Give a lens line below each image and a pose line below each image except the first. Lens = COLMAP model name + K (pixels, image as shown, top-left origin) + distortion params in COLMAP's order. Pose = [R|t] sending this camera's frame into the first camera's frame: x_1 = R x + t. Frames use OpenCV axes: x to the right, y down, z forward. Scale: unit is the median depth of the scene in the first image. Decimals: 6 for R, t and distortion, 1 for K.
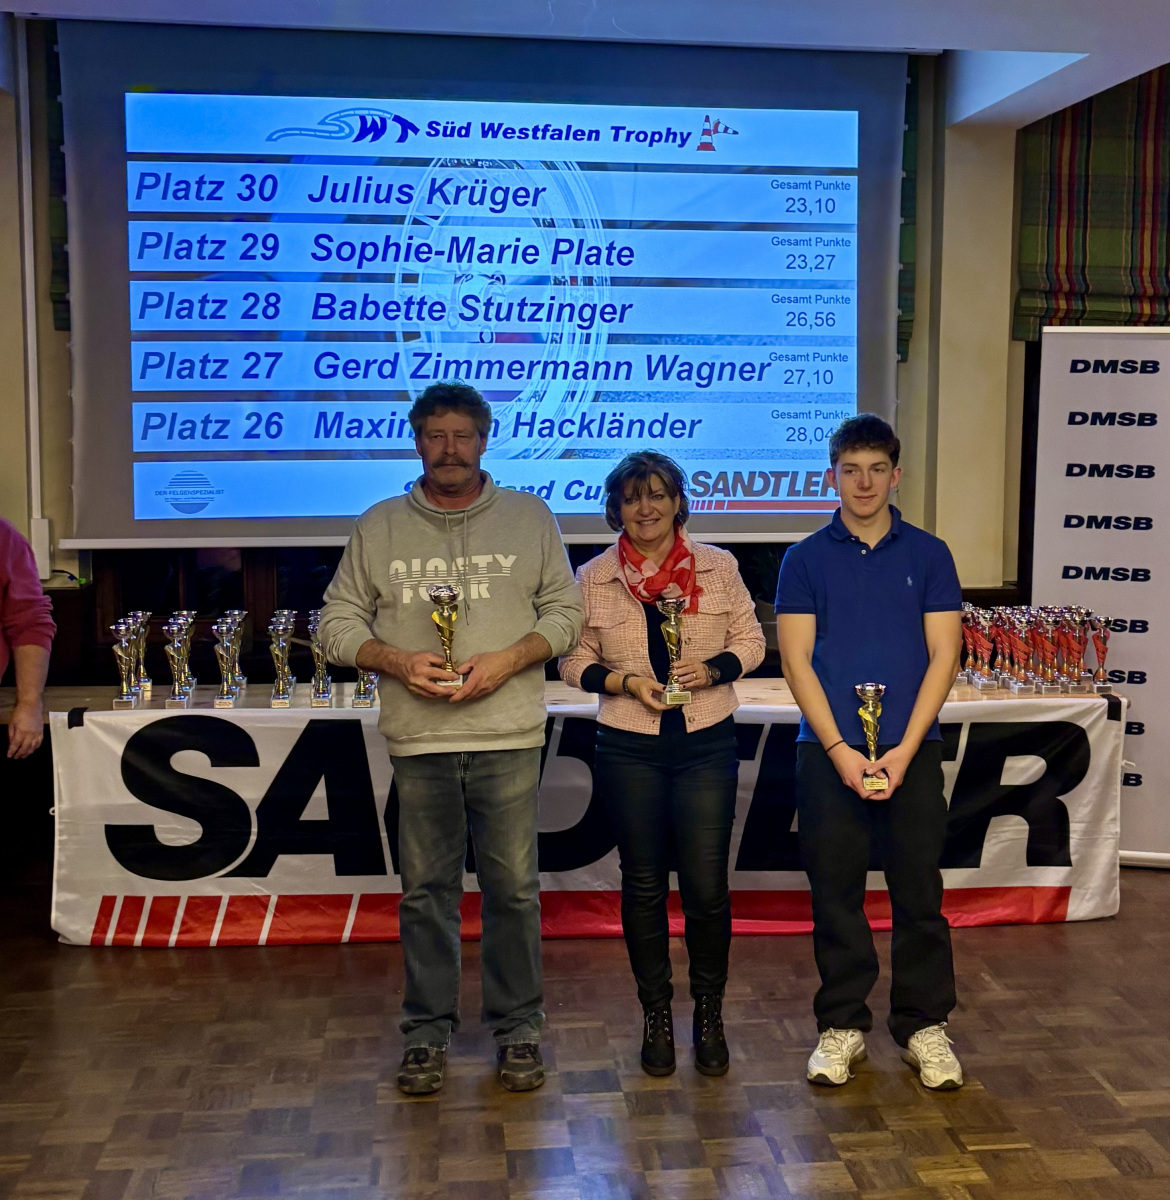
lens RADIAL K [[1726.7, 0, 698.7], [0, 1726.7, 563.6], [0, 0, 1]] dist [0.015642, 0.000000]
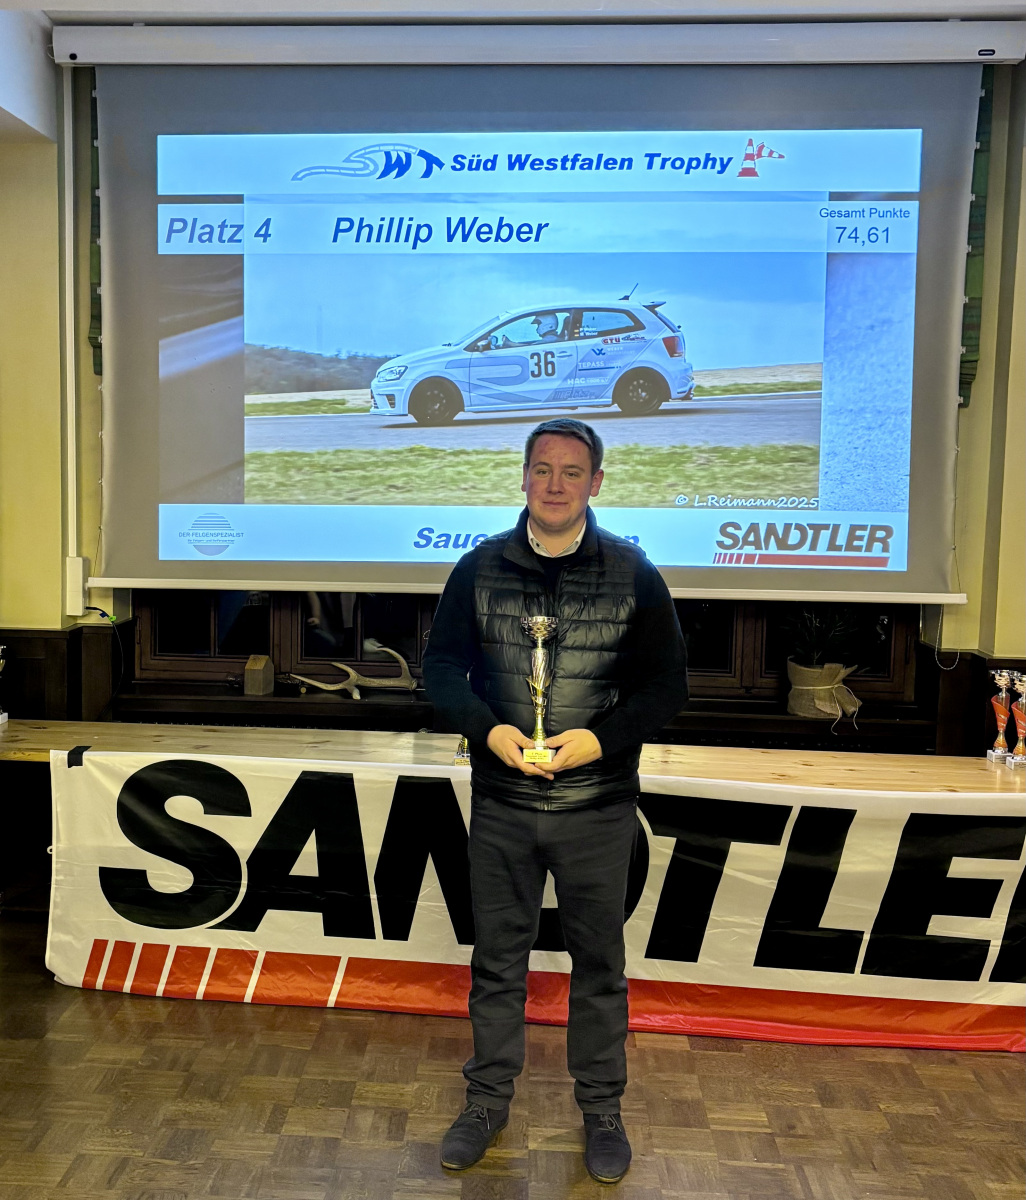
lens RADIAL K [[1365.9, 0, 432.4], [0, 1365.9, 600.4], [0, 0, 1]] dist [0.006929, 0.000000]
pose [[0.973919, 0.030414, -0.224848, 0.011515], [-0.031425, 0.999506, -0.000919, -0.005767], [0.224709, 0.007961, 0.974393, 0.255152]]
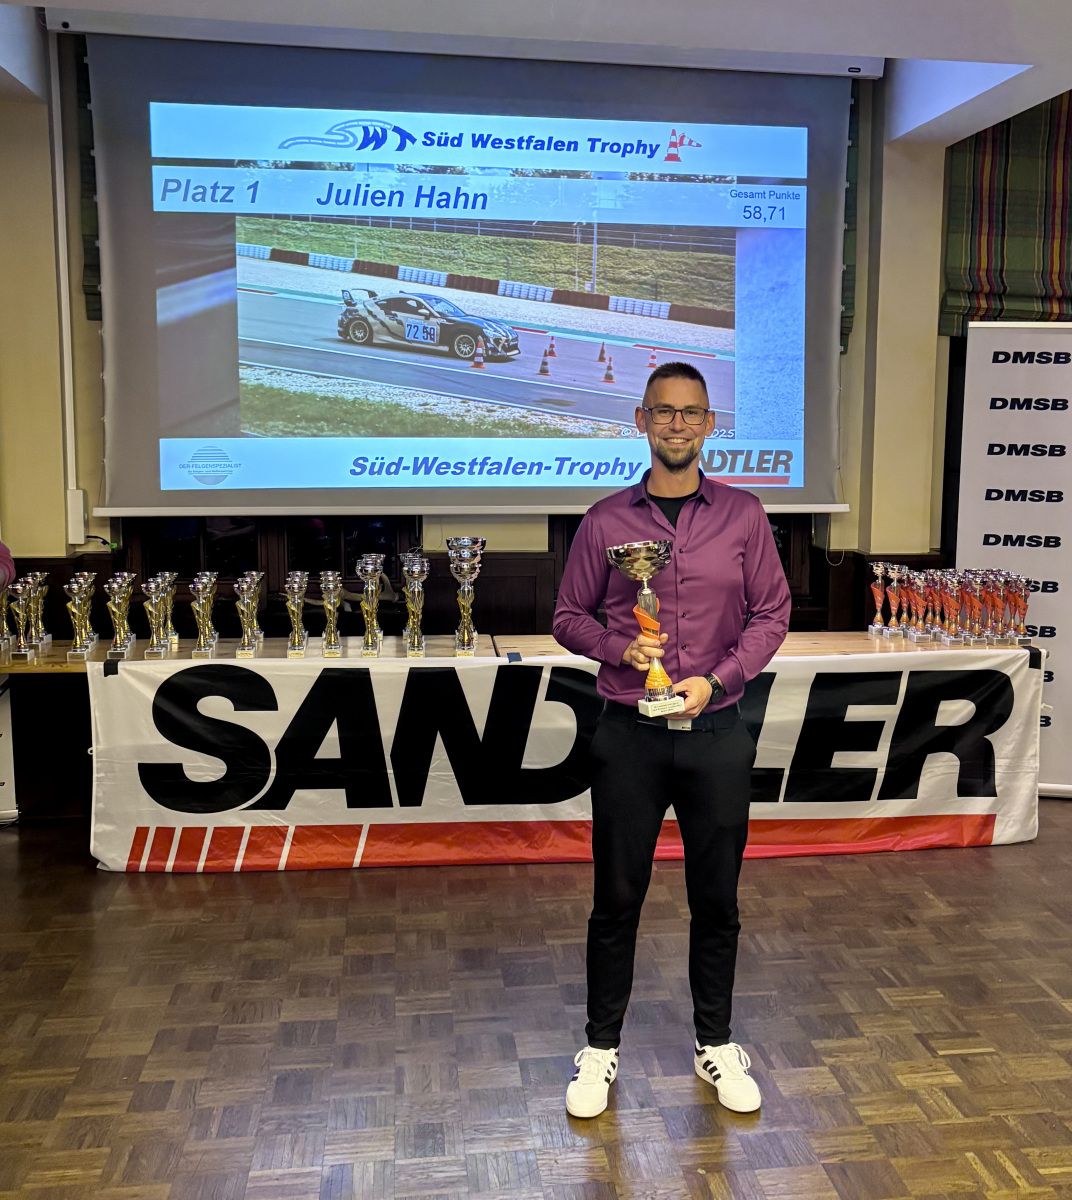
lens RADIAL K [[1414.8, 0, 646.2], [0, 1414.8, 585.6], [0, 0, 1]] dist [0.011521, 0.000000]
pose [[0.999683, -0.000367, 0.025187, -0.037036], [-0.000240, 0.999710, 0.024091, 0.013843], [-0.025188, -0.024089, 0.999392, 0.079399]]
